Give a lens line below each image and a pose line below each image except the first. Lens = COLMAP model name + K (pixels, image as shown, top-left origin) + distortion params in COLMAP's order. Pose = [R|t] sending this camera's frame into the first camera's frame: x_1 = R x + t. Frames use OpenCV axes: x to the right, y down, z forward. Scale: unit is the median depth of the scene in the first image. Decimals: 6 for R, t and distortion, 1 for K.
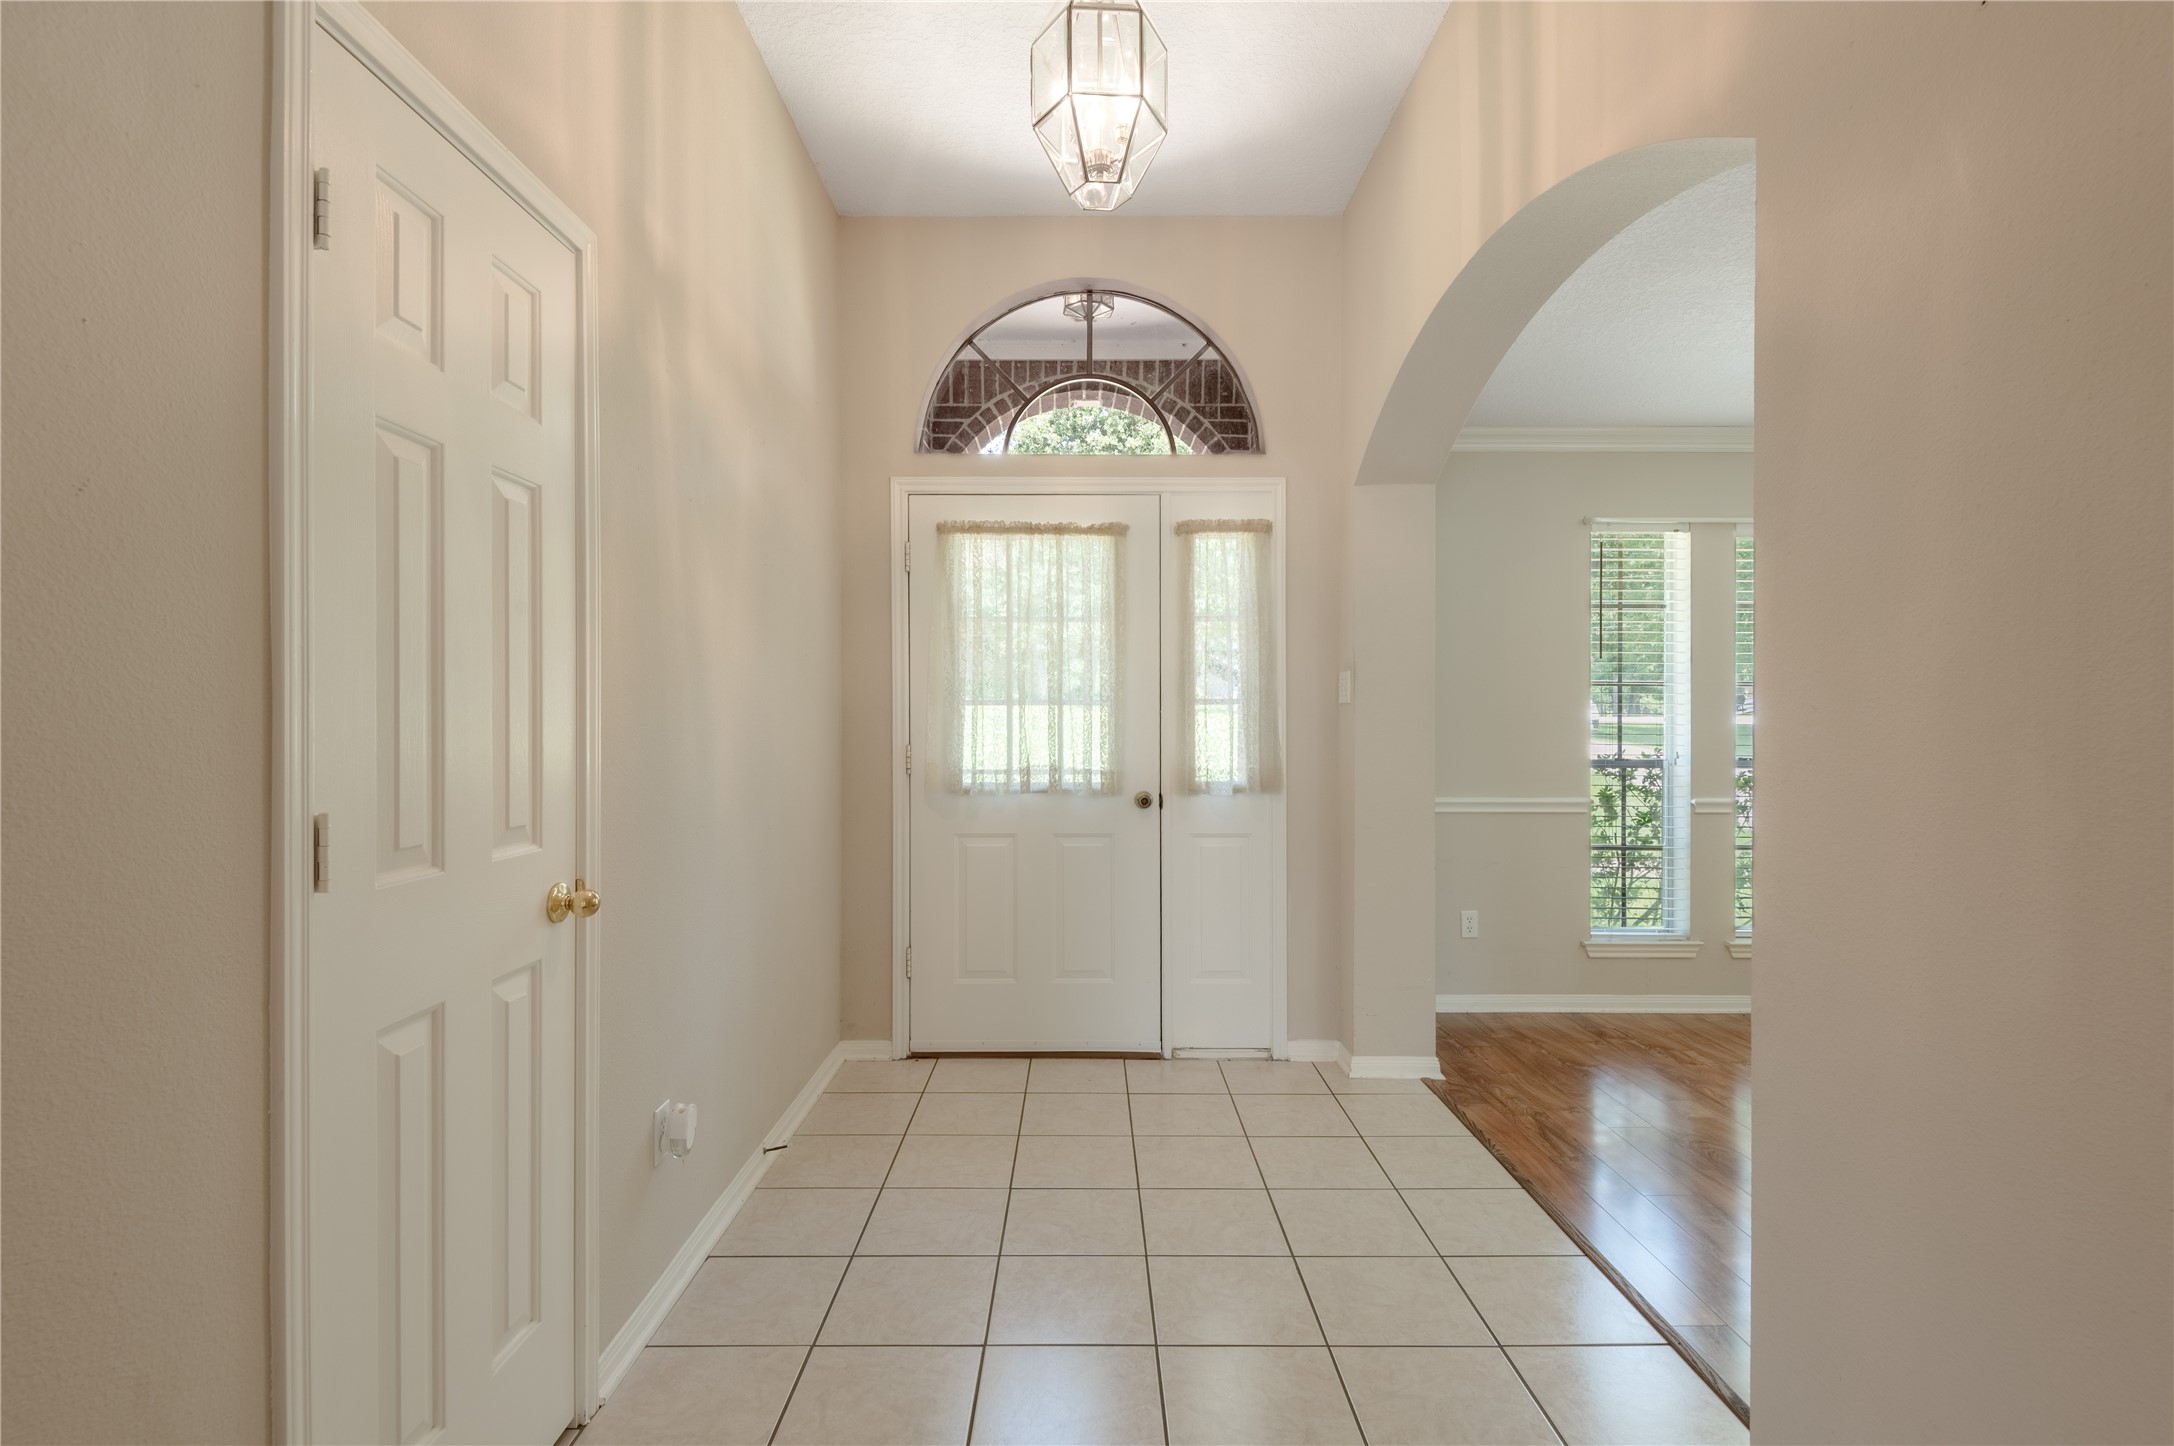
lens RADIAL K [[1030.5, 0, 1087.0], [0, 1030.5, 723.0], [0, 0, 1]] dist [0.001843, -0.000109]
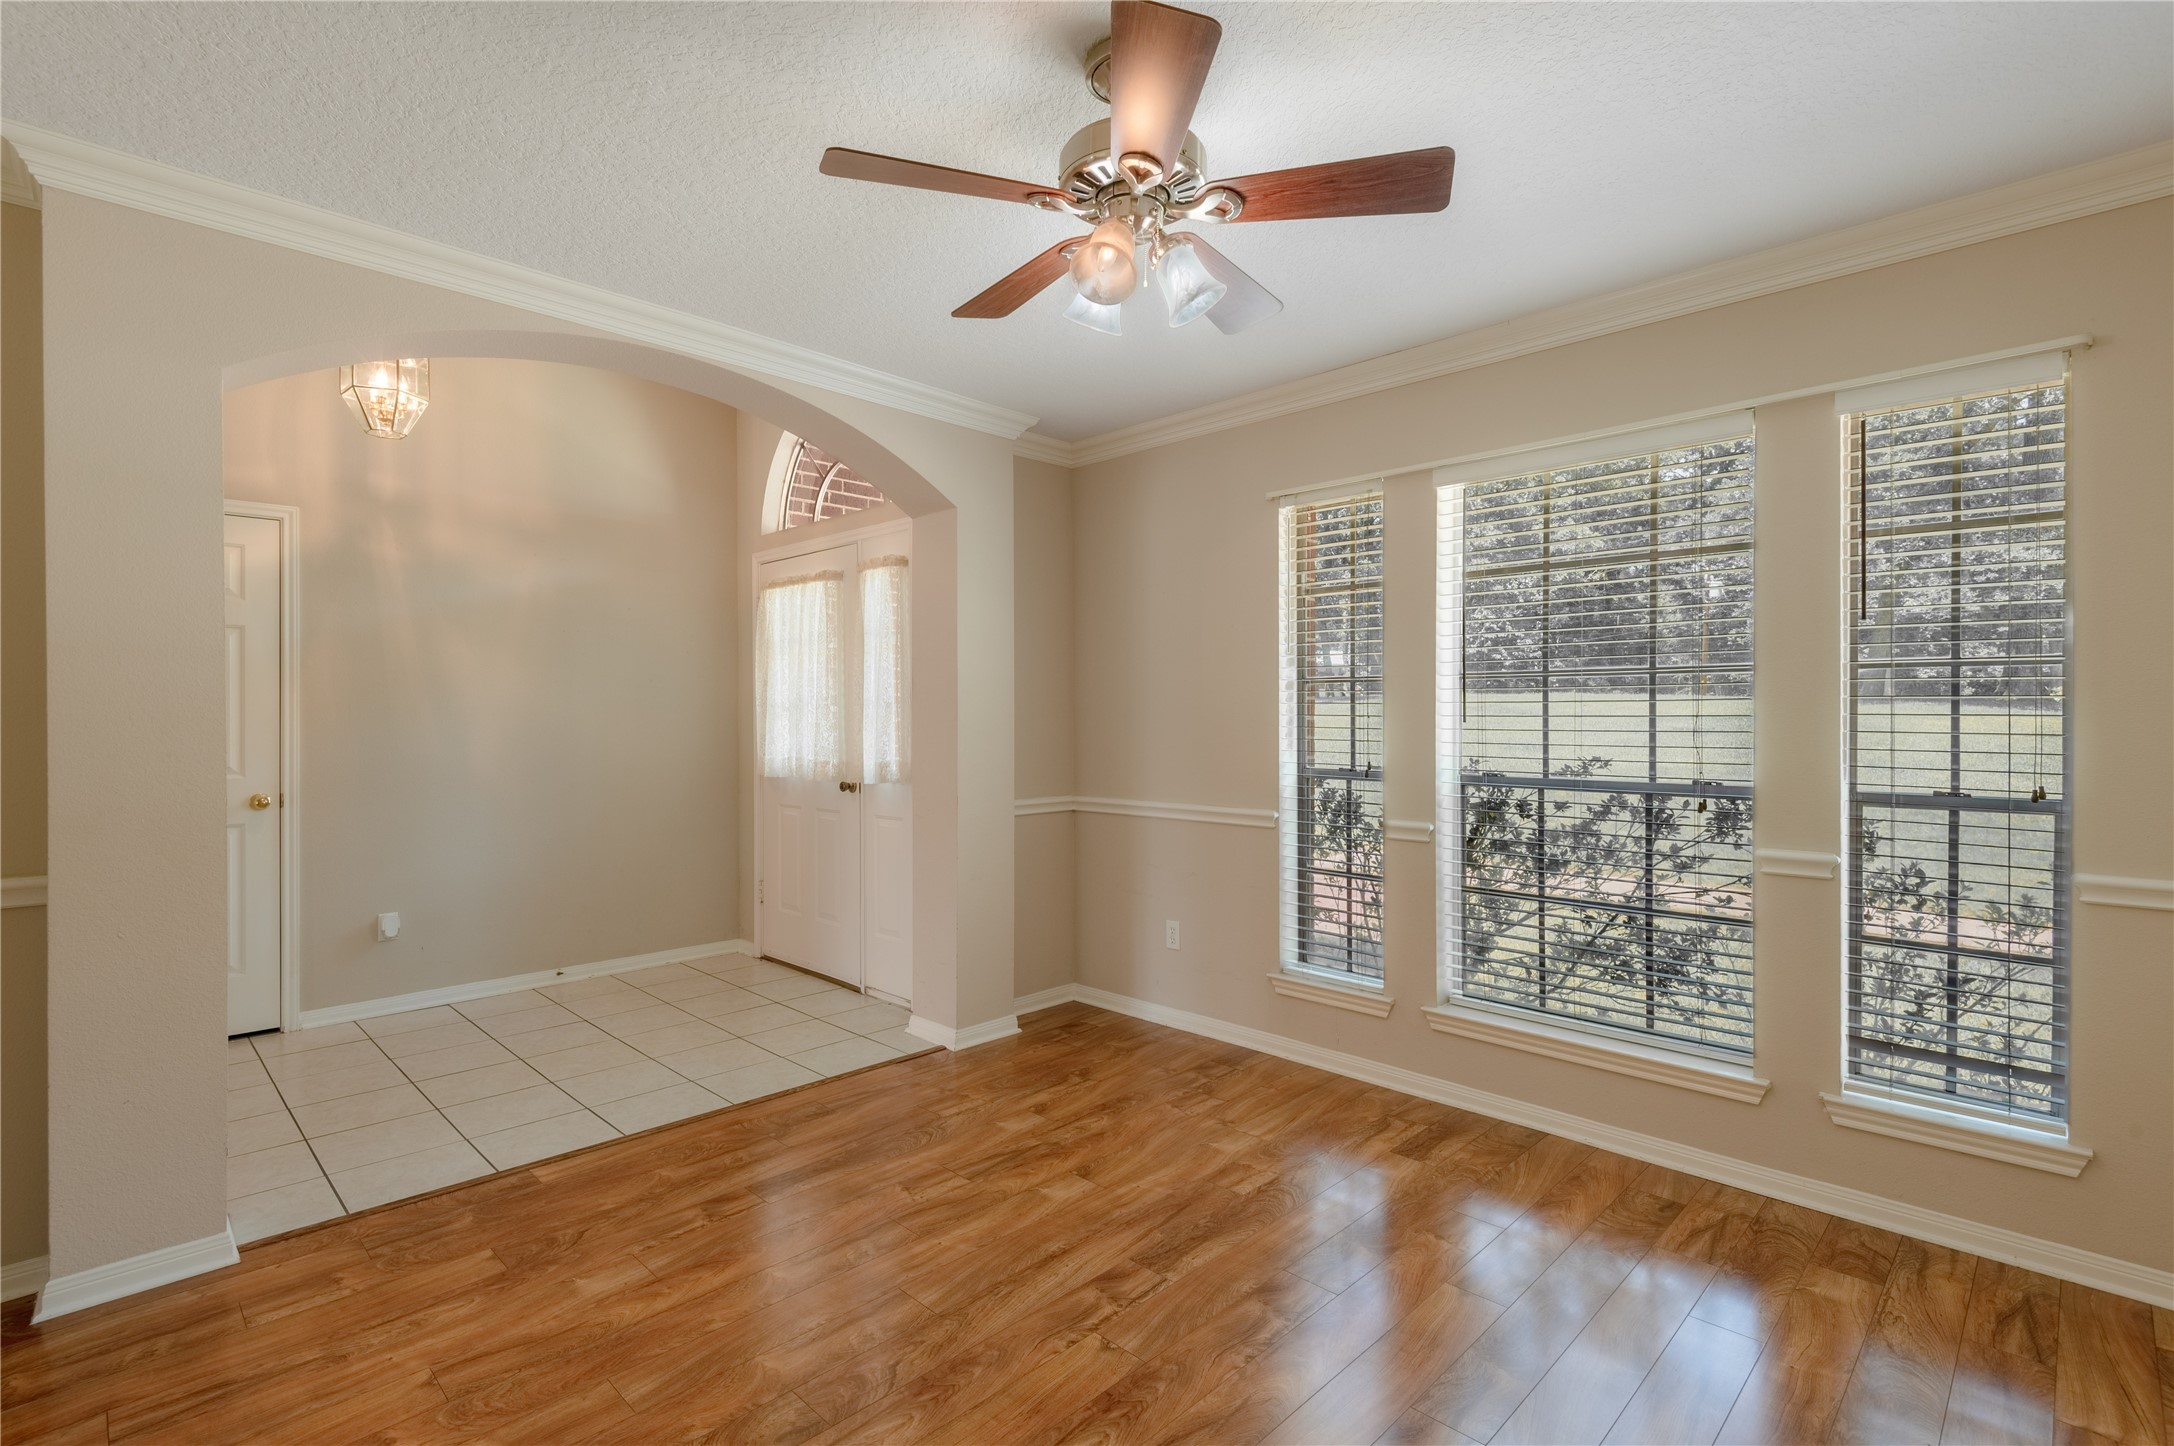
lens RADIAL K [[1030.5, 0, 1087.0], [0, 1030.5, 723.0], [0, 0, 1]] dist [0.001843, -0.000109]
pose [[0.709692, 0.003370, -0.704504, 1.149080], [-0.002538, 0.999994, 0.002227, -0.005104], [0.704508, 0.000207, 0.709696, 0.304976]]
